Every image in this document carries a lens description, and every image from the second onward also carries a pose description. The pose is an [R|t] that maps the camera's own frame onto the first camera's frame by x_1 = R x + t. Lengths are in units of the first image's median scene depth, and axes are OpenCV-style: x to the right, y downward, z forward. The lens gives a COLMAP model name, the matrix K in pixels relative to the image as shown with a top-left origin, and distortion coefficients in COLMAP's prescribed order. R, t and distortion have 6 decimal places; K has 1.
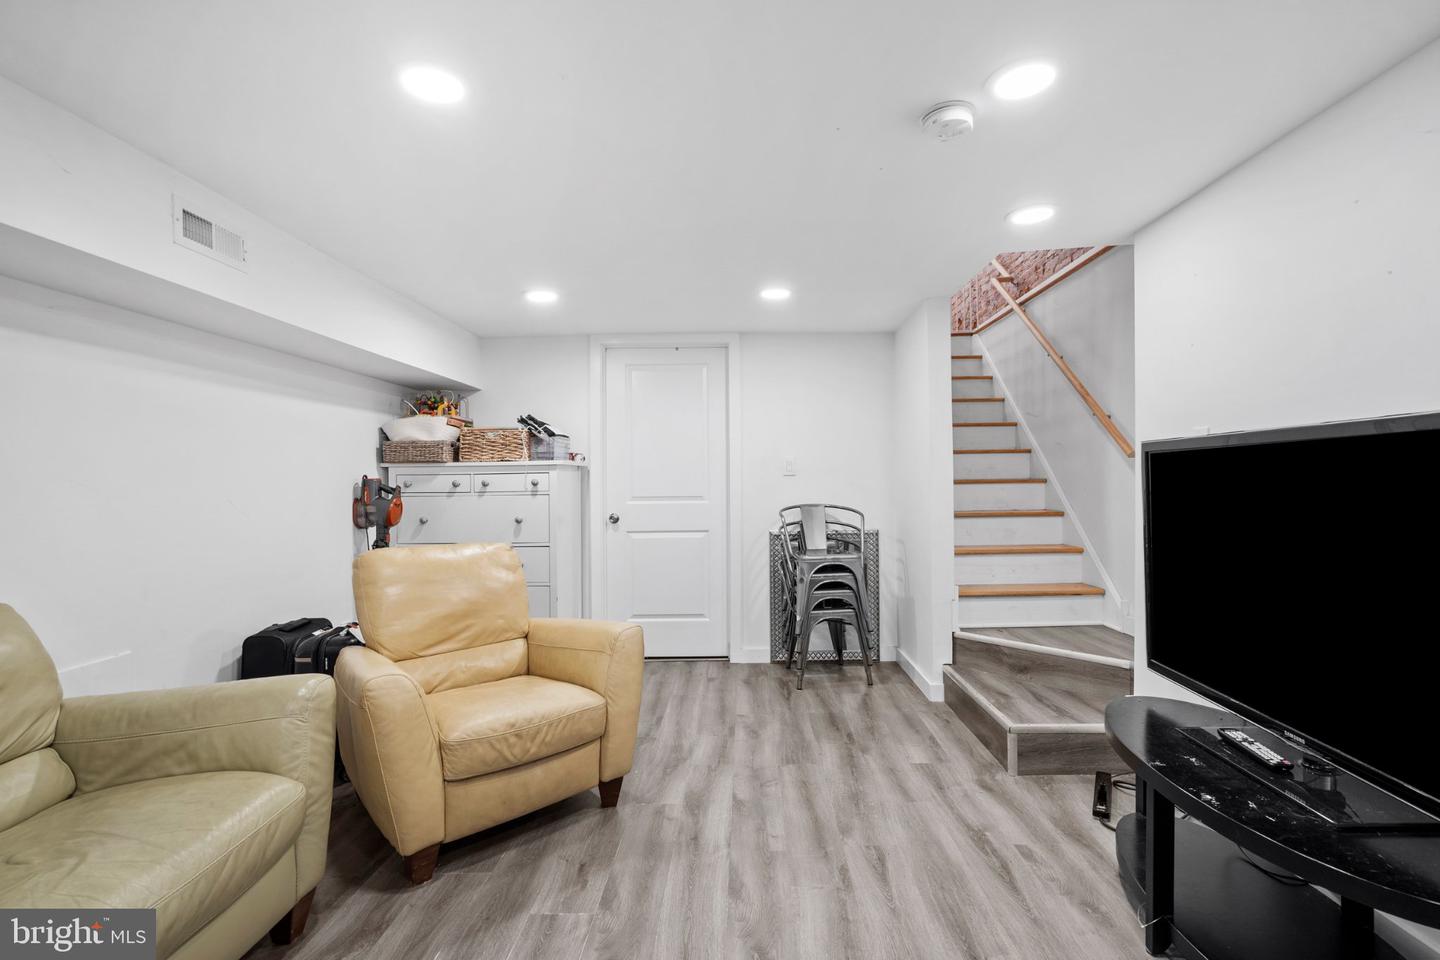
lens RADIAL K [[668.7, 0, 721.9], [0, 668.7, 479.8], [0, 0, 1]] dist [0.001788, -0.001161]
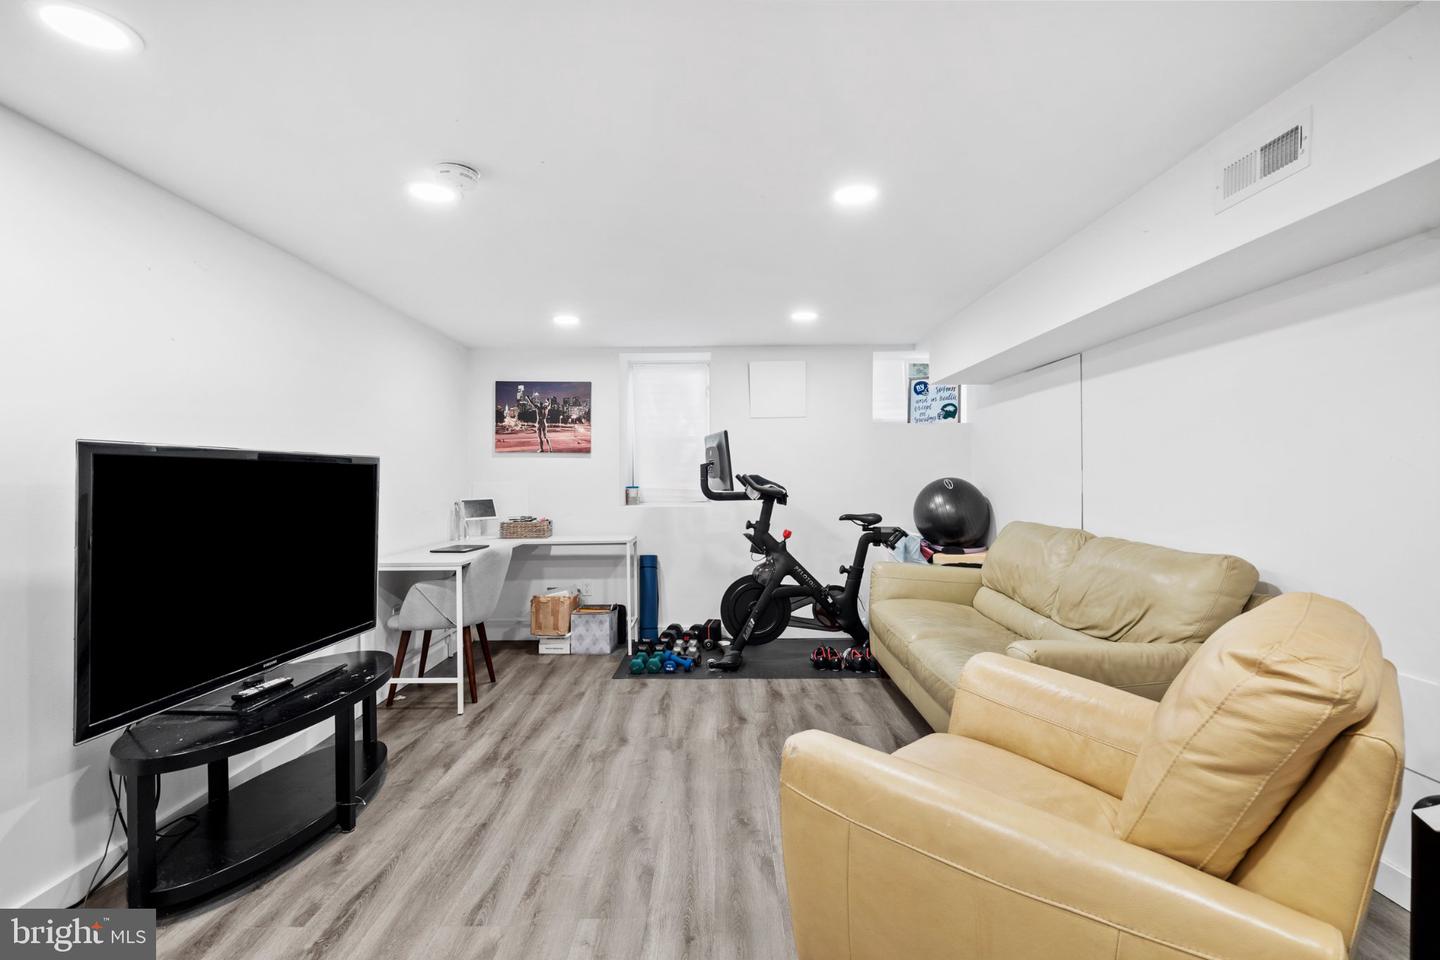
lens RADIAL K [[668.7, 0, 719.4], [0, 668.7, 477.2], [0, 0, 1]] dist [0.001788, -0.001161]
pose [[-0.999126, 0.025629, -0.033022, -0.071571], [0.025597, 0.999671, 0.001410, -0.000209], [0.033047, 0.000563, -0.999454, 1.991429]]
